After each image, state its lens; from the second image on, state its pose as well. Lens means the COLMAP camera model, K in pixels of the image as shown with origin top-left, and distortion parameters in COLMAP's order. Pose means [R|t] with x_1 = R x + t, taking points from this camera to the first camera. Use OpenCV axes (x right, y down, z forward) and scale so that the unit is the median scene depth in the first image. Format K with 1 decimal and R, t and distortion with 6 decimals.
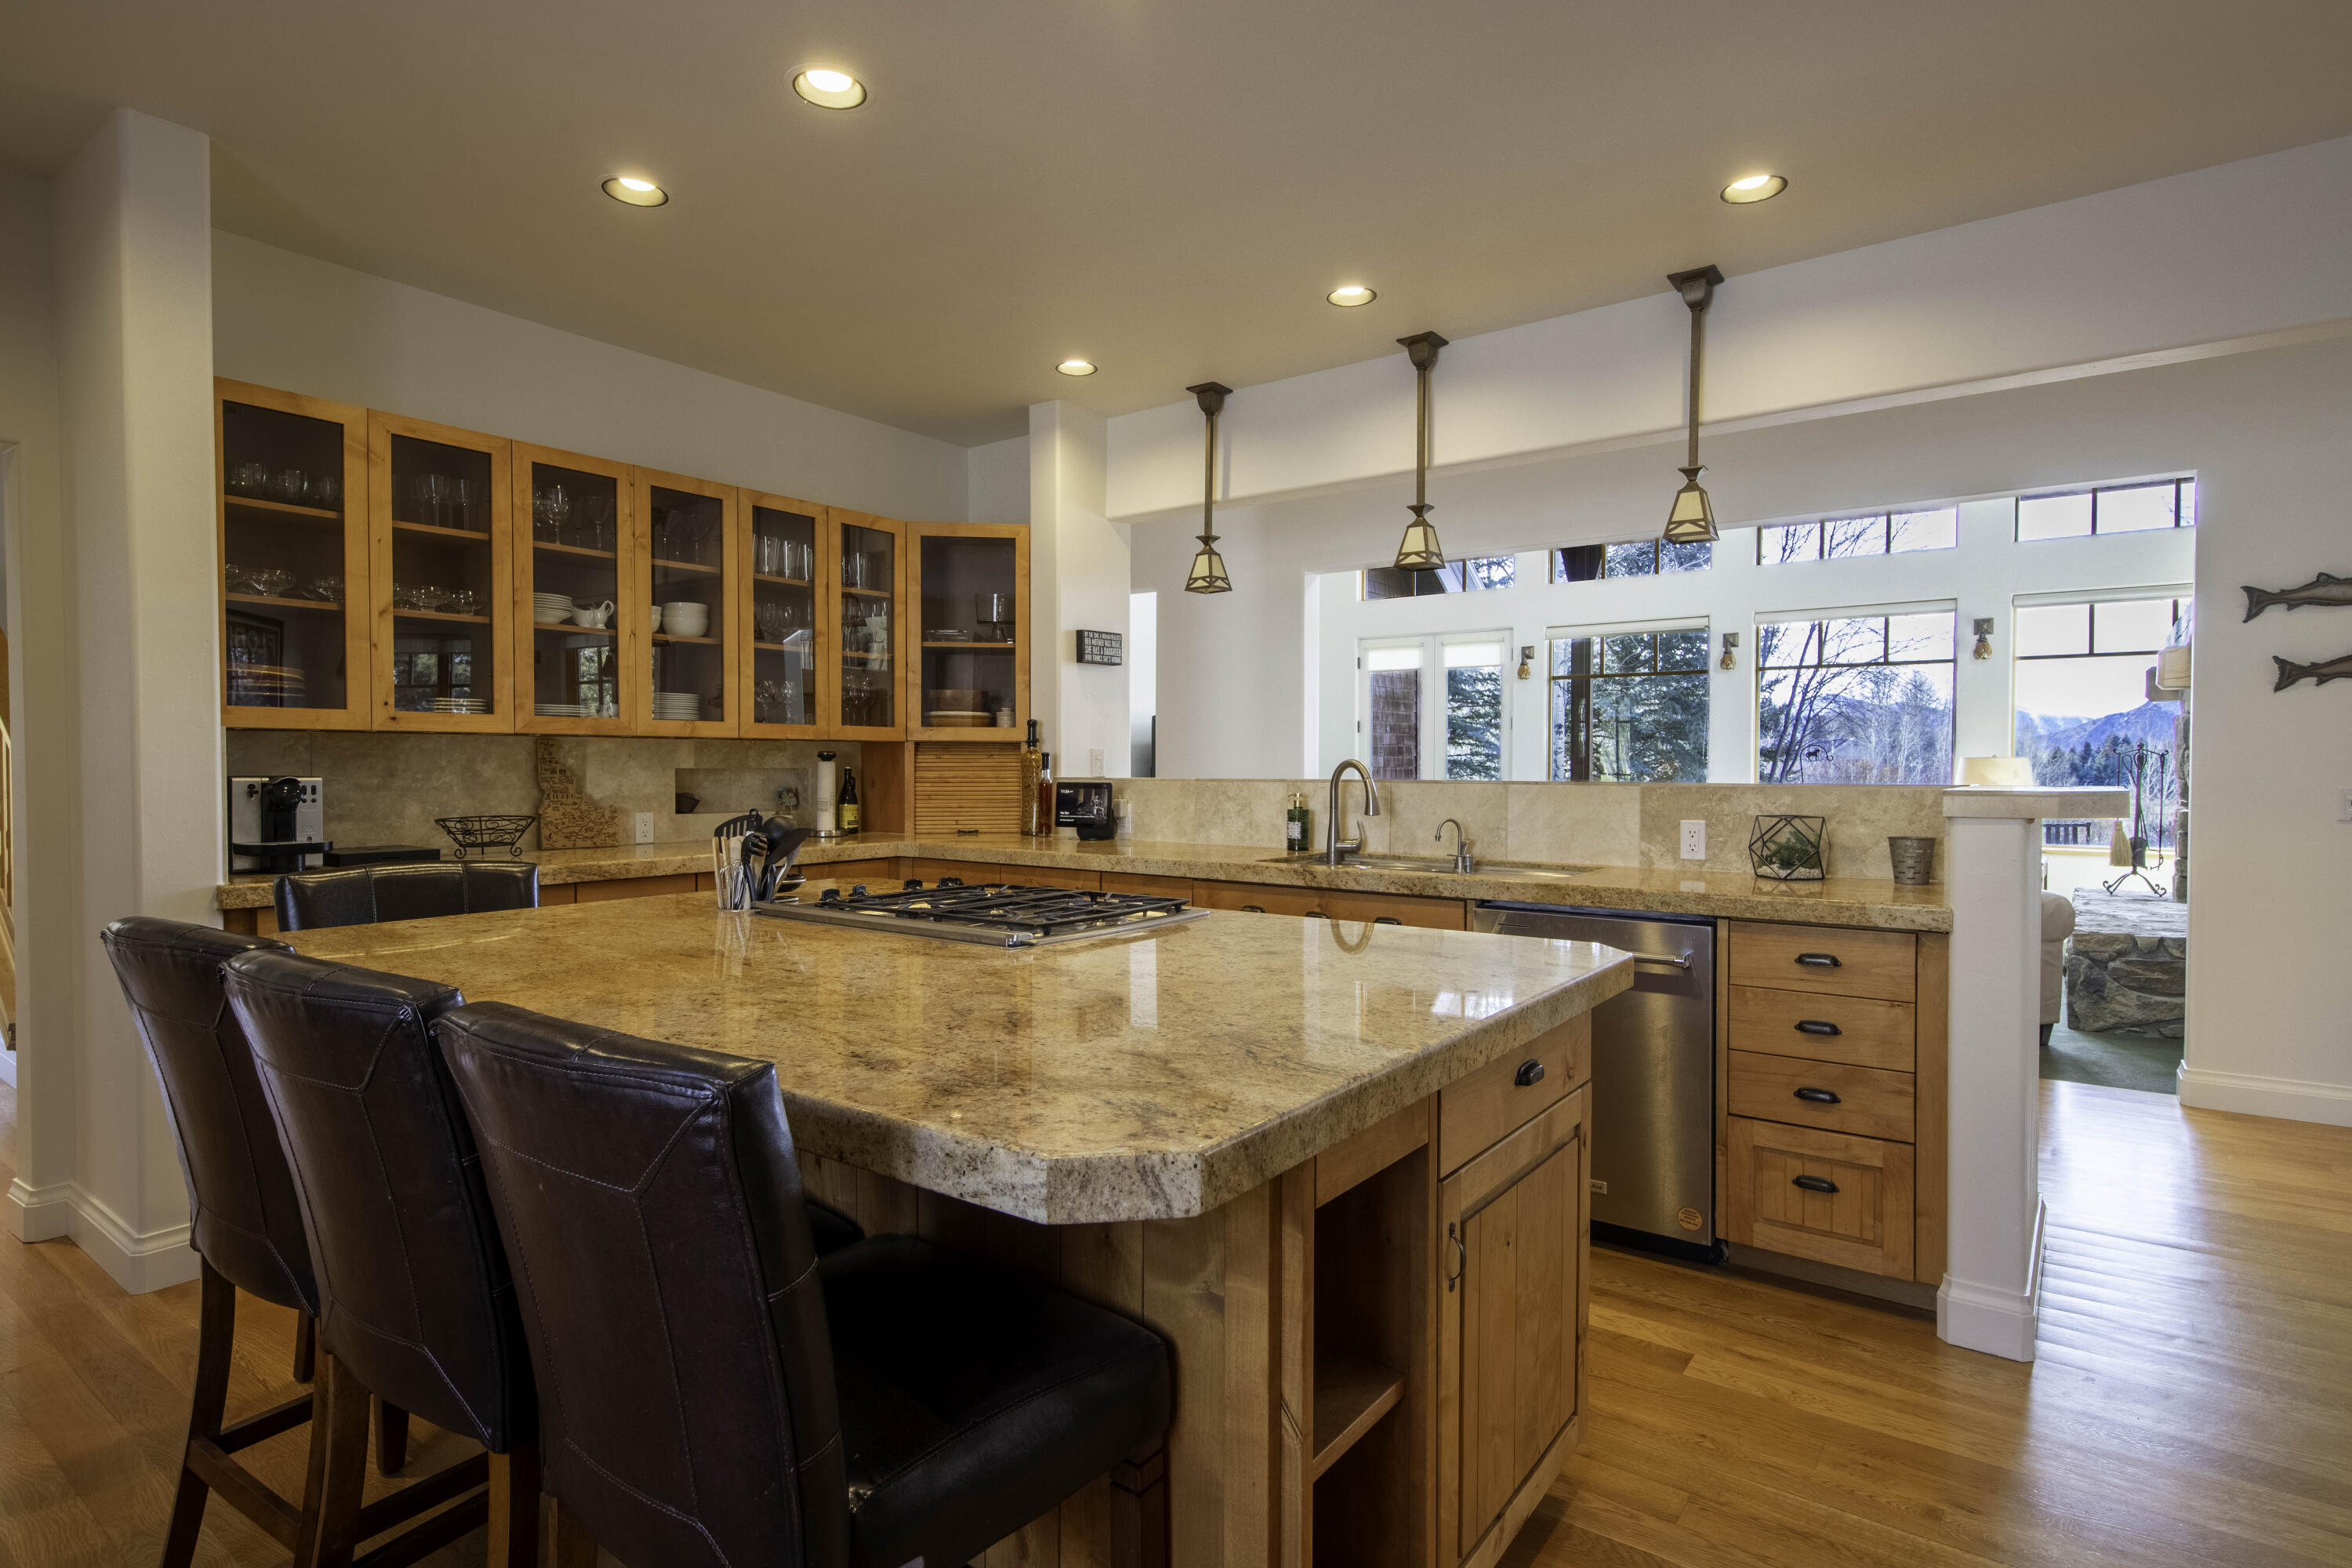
lens RADIAL K [[1189.0, 0, 1170.4], [0, 1189.0, 776.8], [0, 0, 1]] dist [0.014397, 0.000113]
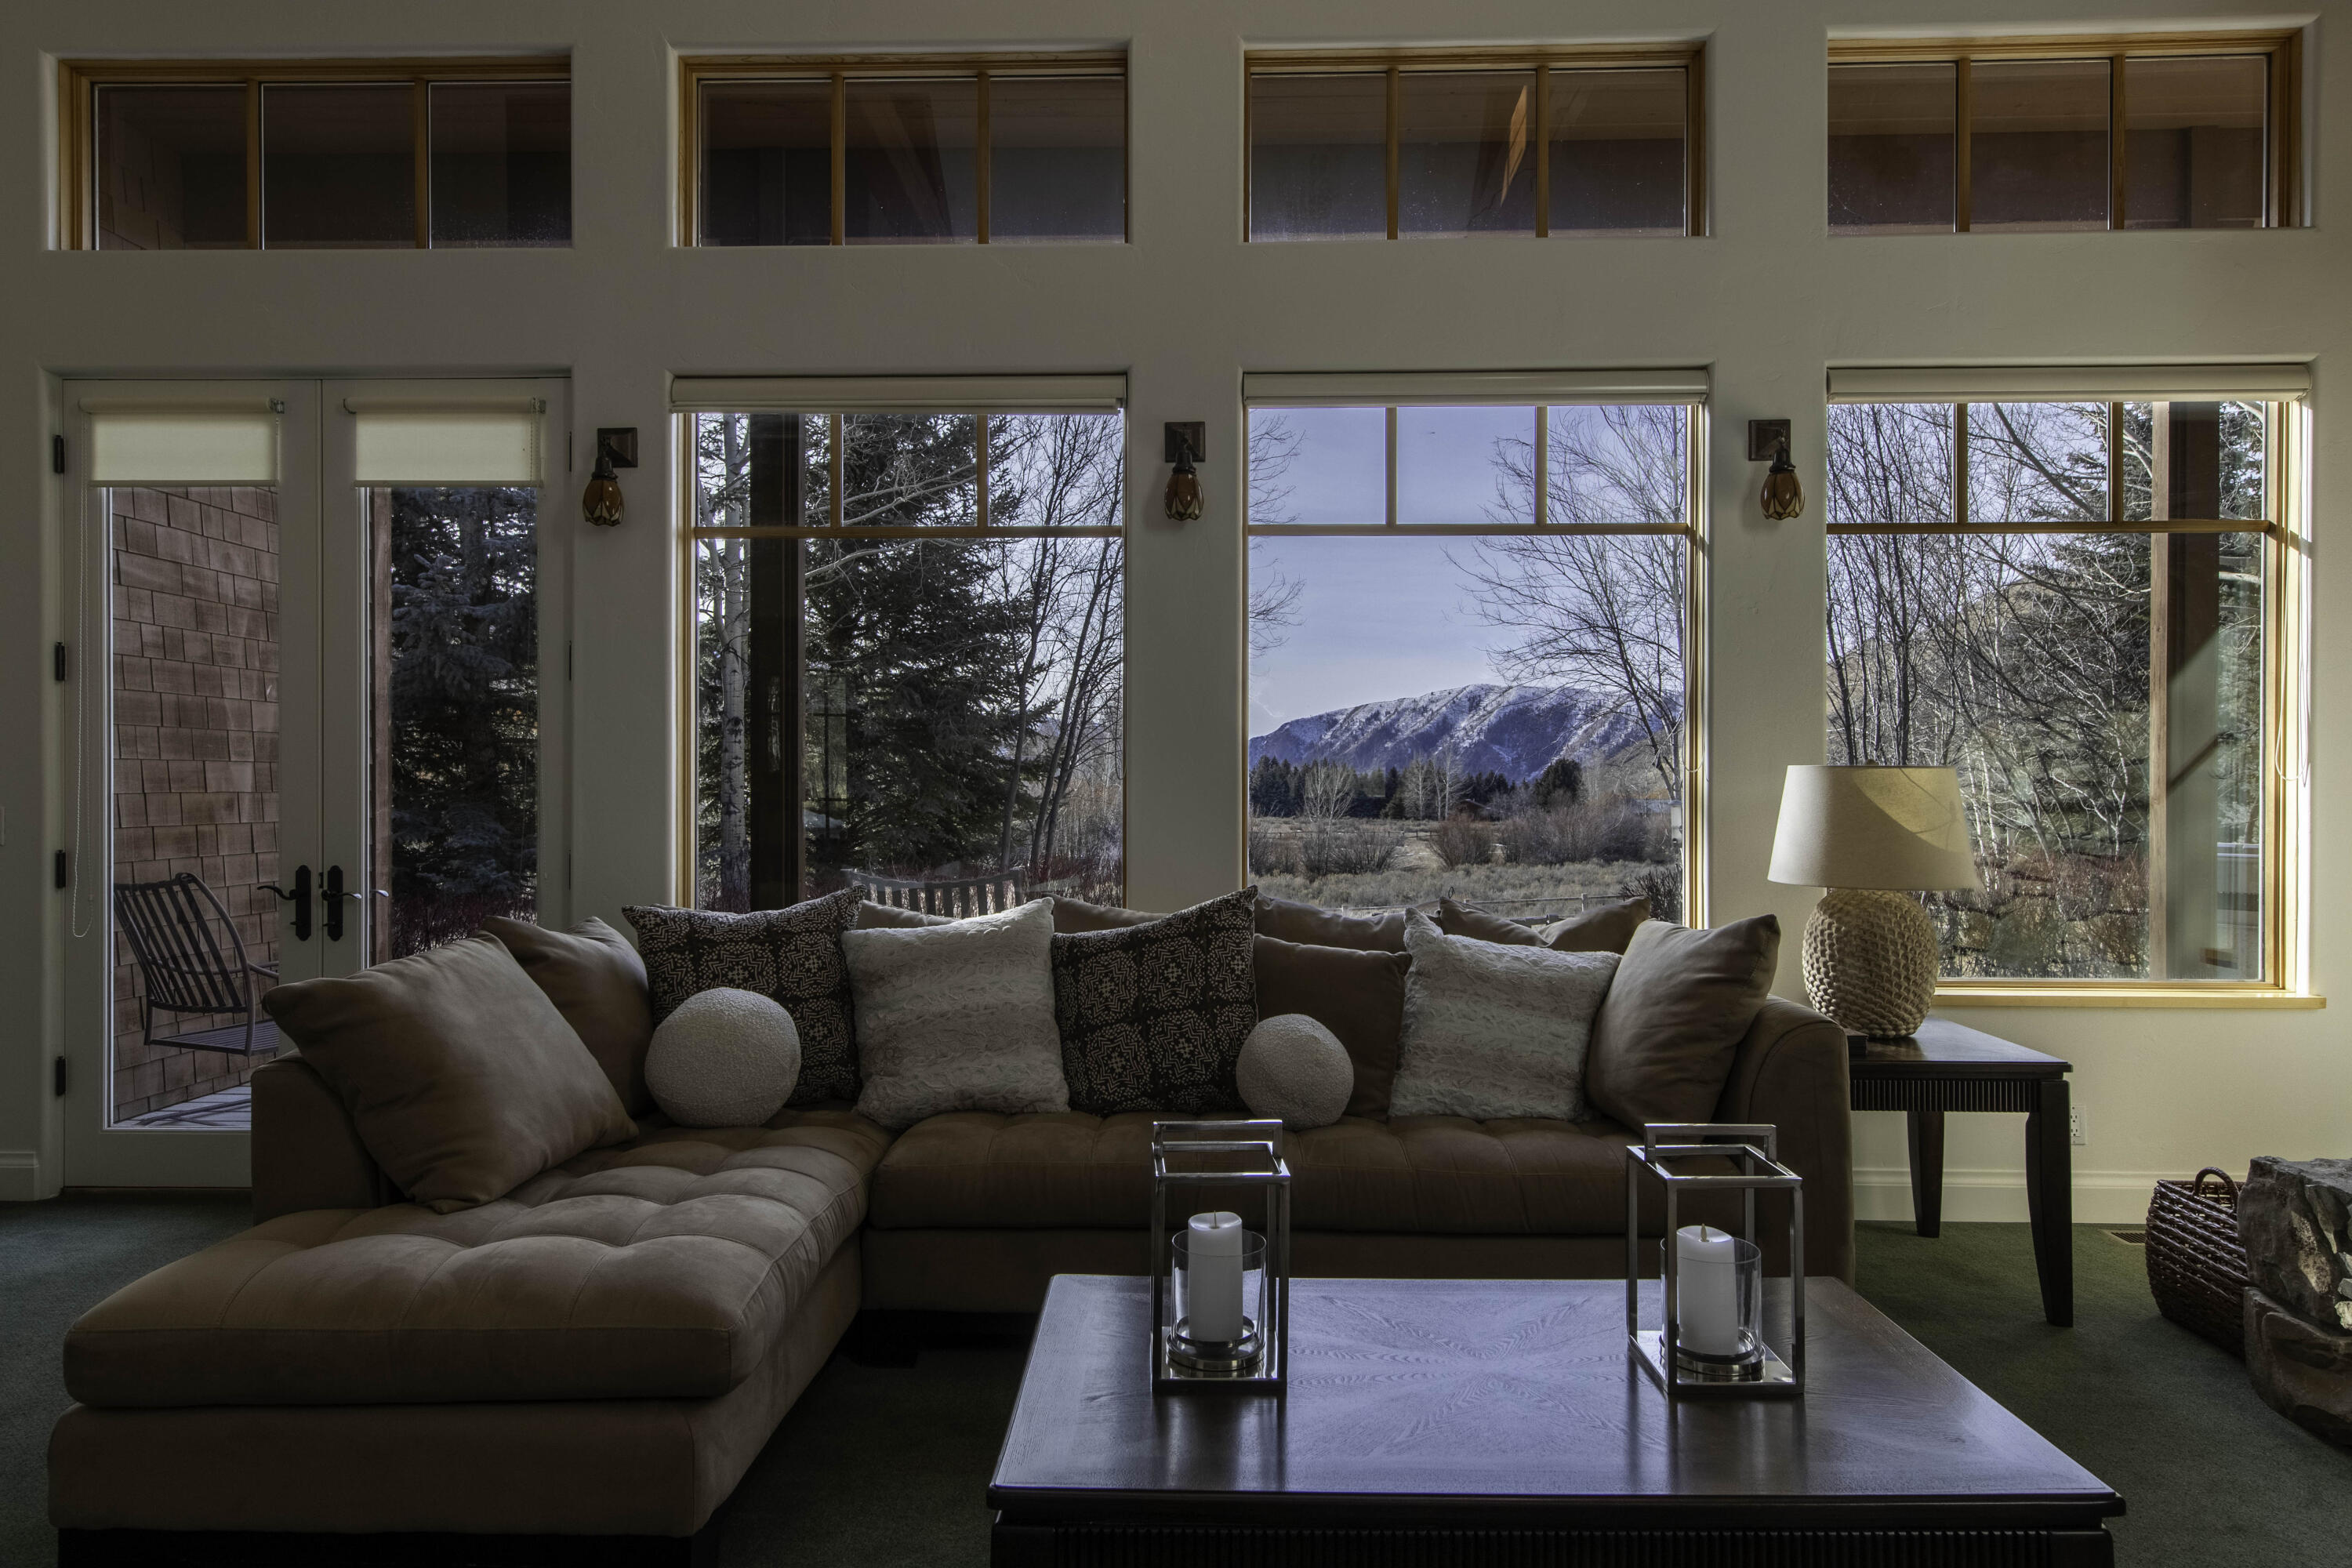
lens RADIAL K [[1297.2, 0, 1169.8], [0, 1297.2, 803.4], [0, 0, 1]] dist [0.003021, 0.000762]
pose [[0.806507, -0.012170, 0.591099, 0.224769], [0.010323, 0.999926, 0.006503, -0.006367], [-0.591134, 0.000857, 0.806573, 0.664042]]
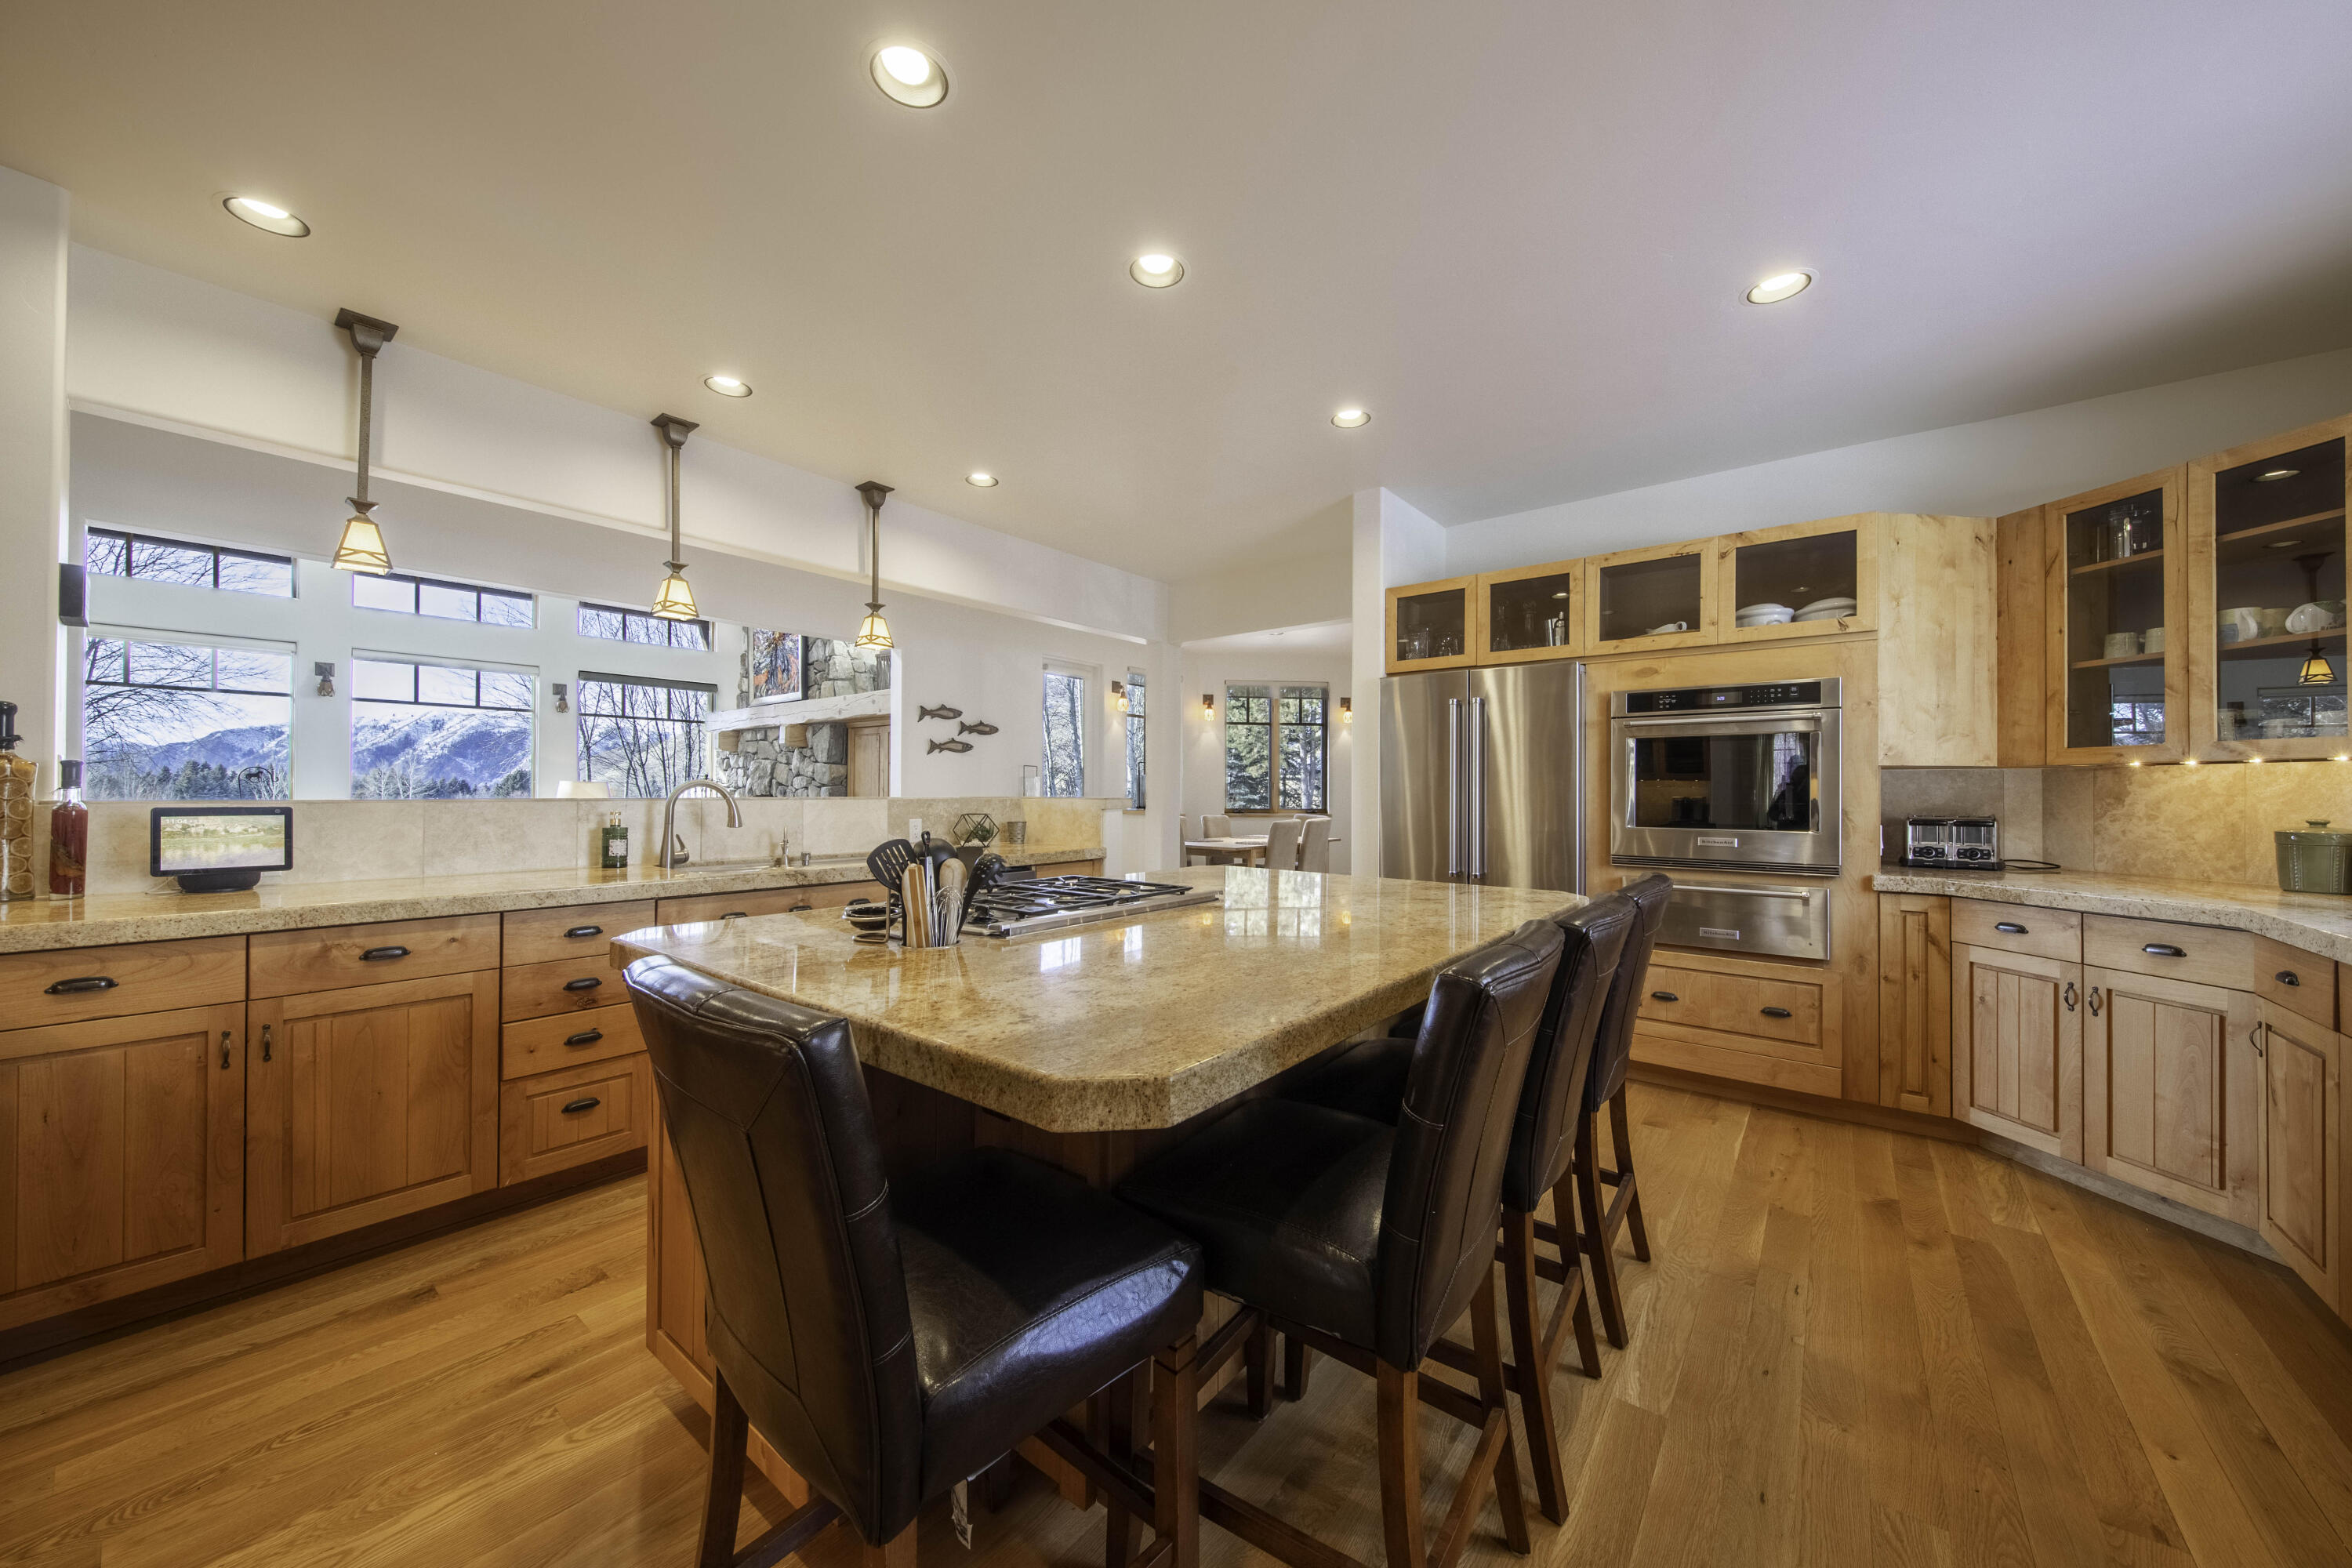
lens RADIAL K [[856.0, 0, 1165.5], [0, 856.0, 816.6], [0, 0, 1]] dist [0.016643, -0.000028]
pose [[0.008222, -0.031900, 0.999457, -0.295320], [0.007319, 0.999466, 0.031840, -0.000983], [-0.999939, 0.007053, 0.008451, 0.235102]]
